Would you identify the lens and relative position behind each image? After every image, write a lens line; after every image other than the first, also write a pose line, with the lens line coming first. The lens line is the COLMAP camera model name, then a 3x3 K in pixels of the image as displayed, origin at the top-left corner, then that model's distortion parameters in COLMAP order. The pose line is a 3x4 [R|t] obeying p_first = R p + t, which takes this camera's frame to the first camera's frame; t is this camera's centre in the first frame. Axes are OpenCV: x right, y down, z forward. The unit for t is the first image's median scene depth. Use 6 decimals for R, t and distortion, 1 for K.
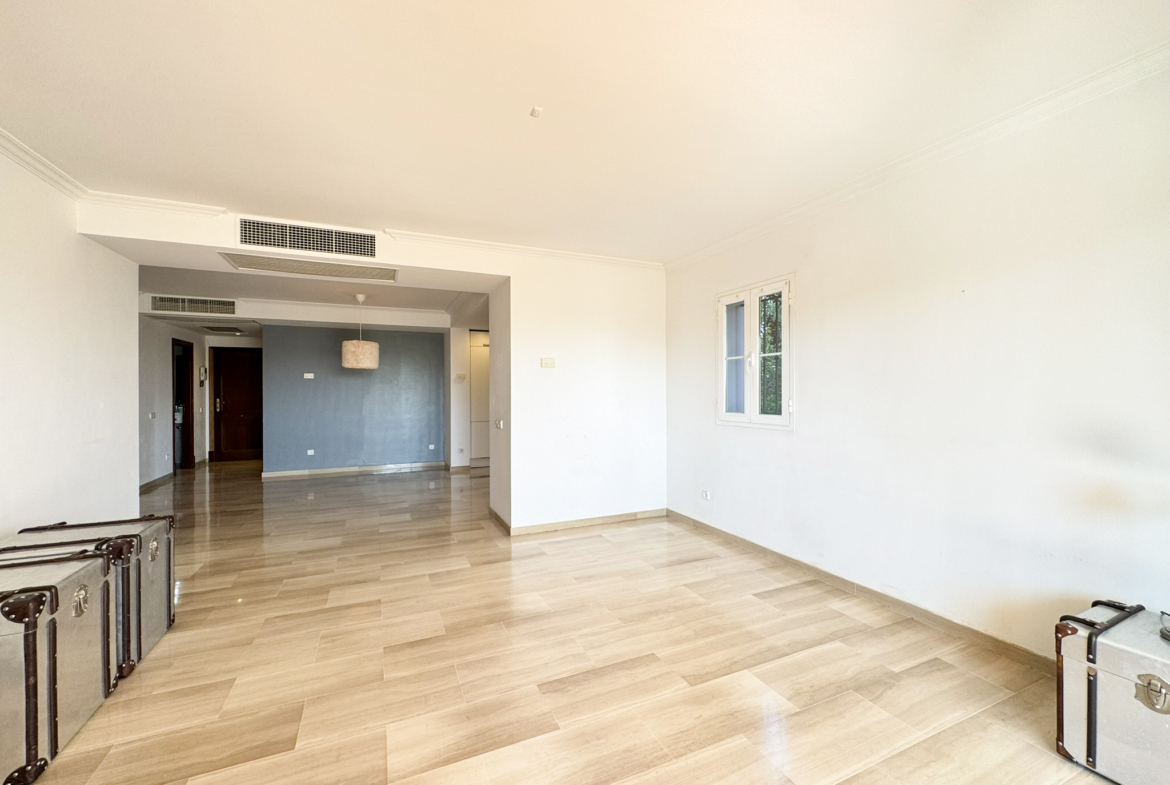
lens RADIAL K [[466.5, 0, 585.0], [0, 466.5, 392.5], [0, 0, 1]] dist [-0.001533, -0.000090]
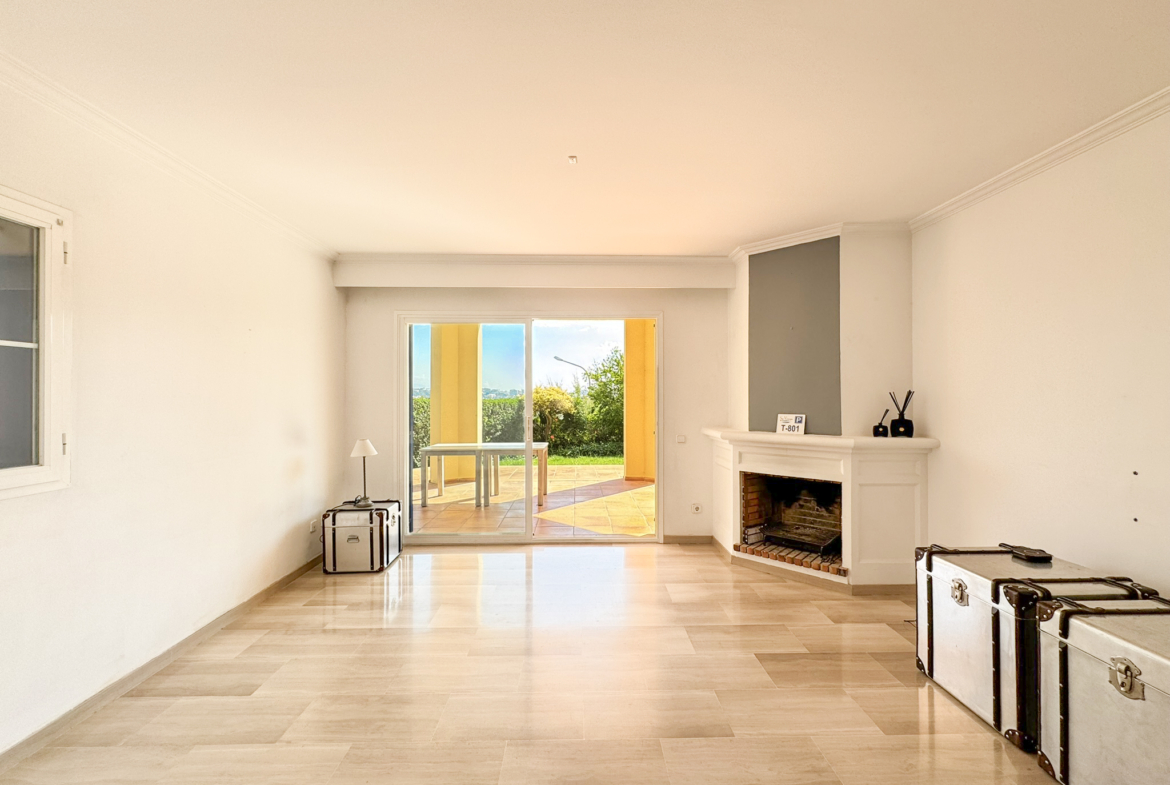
lens RADIAL K [[466.5, 0, 585.0], [0, 466.5, 392.5], [0, 0, 1]] dist [-0.001533, -0.000090]
pose [[-0.917542, 0.006591, 0.397583, -0.503008], [0.006103, 0.999978, -0.002493, -0.038912], [-0.397591, 0.000139, -0.917563, 1.785117]]
